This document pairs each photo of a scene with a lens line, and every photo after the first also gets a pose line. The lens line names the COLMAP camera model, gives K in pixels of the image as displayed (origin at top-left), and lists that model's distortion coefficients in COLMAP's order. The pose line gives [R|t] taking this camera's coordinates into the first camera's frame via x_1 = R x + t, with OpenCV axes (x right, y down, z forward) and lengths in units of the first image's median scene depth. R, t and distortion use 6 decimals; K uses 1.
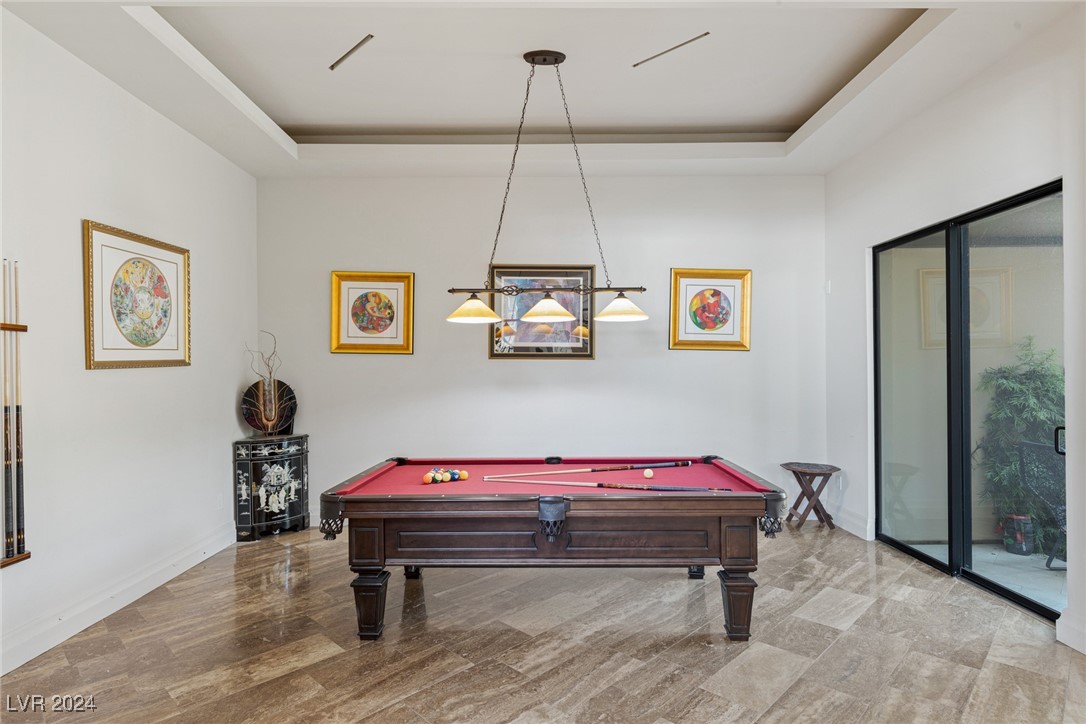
lens RADIAL K [[575.8, 0, 581.2], [0, 575.8, 360.8], [0, 0, 1]] dist [0.005428, -0.001173]
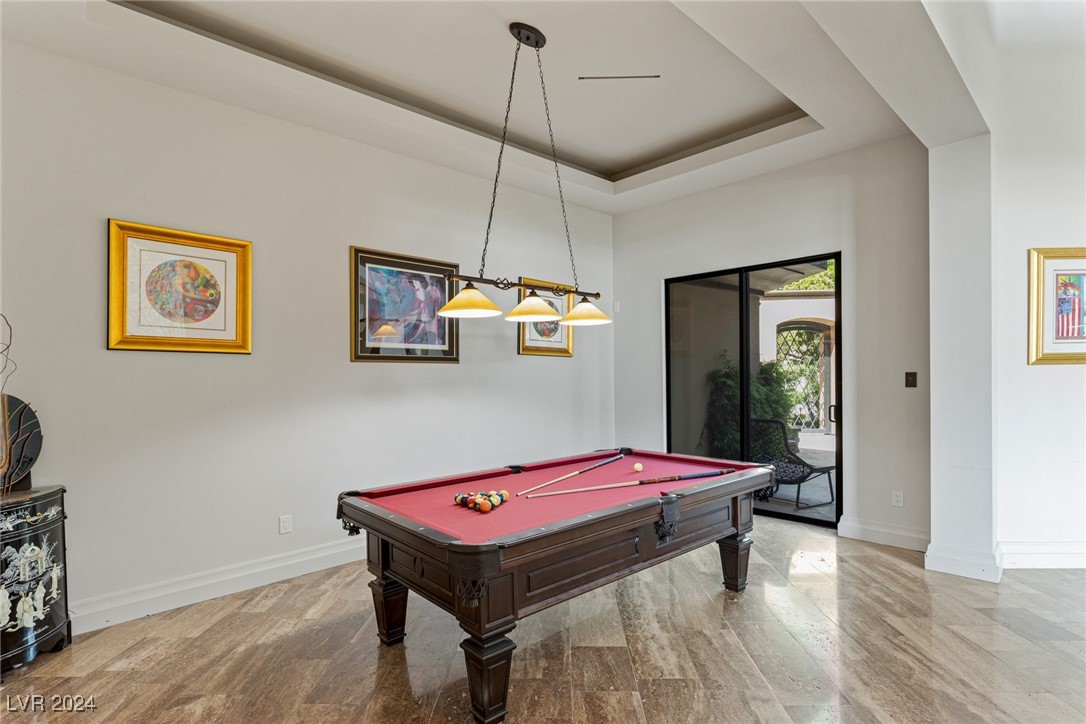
lens RADIAL K [[533.5, 0, 542.7], [0, 533.5, 369.0], [0, 0, 1]] dist [0.000170, -0.002467]
pose [[0.745282, 0.001221, 0.666748, -0.496290], [0.000597, 0.999997, -0.002499, 0.009905], [-0.666749, 0.002261, 0.745279, 0.270787]]
